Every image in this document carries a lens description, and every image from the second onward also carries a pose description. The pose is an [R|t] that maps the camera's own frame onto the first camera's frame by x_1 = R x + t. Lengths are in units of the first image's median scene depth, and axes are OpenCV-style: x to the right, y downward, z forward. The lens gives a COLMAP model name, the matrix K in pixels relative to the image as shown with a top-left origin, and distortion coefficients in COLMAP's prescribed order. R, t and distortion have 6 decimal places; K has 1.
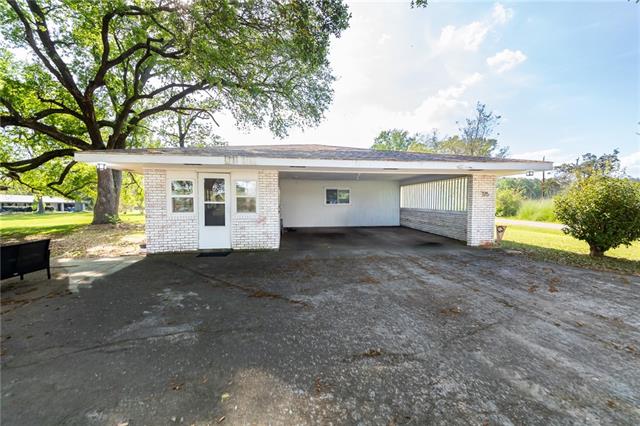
lens RADIAL K [[257.2, 0, 318.1], [0, 257.2, 213.4], [0, 0, 1]] dist [0.003225, 0.000041]
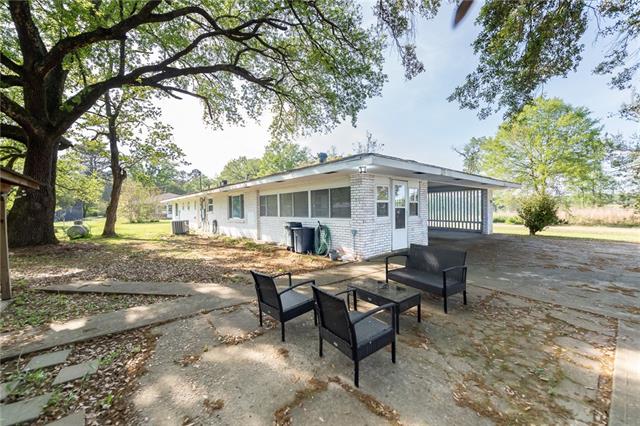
lens RADIAL K [[257.2, 0, 318.6], [0, 257.2, 211.8], [0, 0, 1]] dist [0.003225, 0.000041]
pose [[0.839471, -0.013671, 0.543232, -1.101297], [0.033225, 0.999104, -0.026200, -0.004909], [-0.542387, 0.040043, 0.839174, 0.248060]]
